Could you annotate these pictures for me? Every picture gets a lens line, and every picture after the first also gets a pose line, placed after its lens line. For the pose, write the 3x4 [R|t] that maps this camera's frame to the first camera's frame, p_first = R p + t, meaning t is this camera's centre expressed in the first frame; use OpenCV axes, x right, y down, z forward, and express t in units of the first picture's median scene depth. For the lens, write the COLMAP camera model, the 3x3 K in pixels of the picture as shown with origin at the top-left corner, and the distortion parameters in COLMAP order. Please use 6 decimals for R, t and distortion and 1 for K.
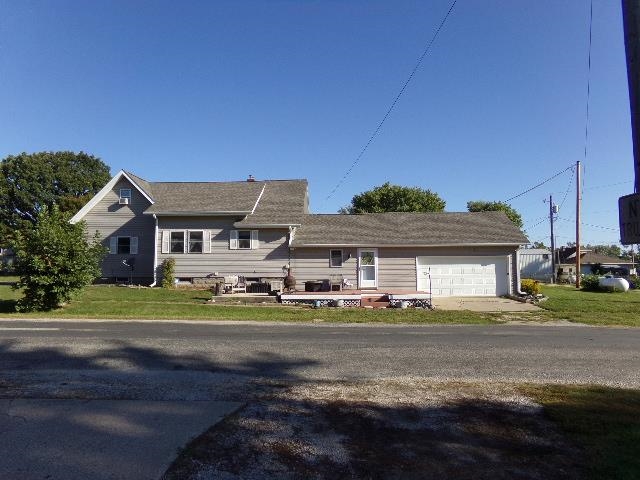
lens RADIAL K [[446.3, 0, 320.0], [0, 446.3, 240.0], [0, 0, 1]] dist [0.000624, 0.001385]
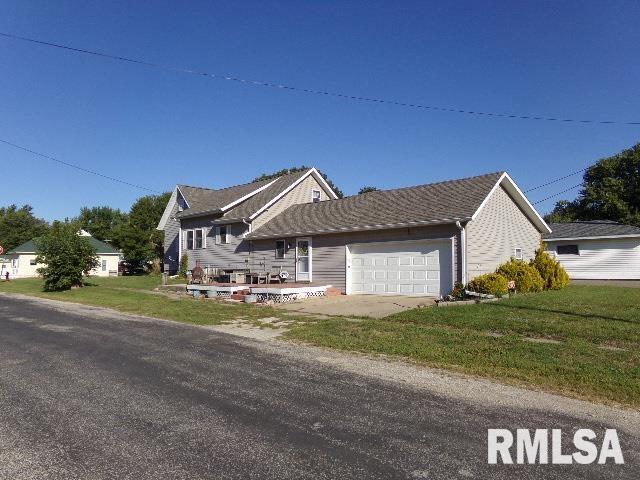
lens RADIAL K [[452.0, 0, 320.0], [0, 452.0, 240.0], [0, 0, 1]] dist [-0.005556, 0.002439]
pose [[0.724838, -0.045024, -0.687446, 0.753420], [0.049927, 0.998671, -0.012766, 0.037662], [0.687107, -0.025069, 0.726123, 0.365598]]
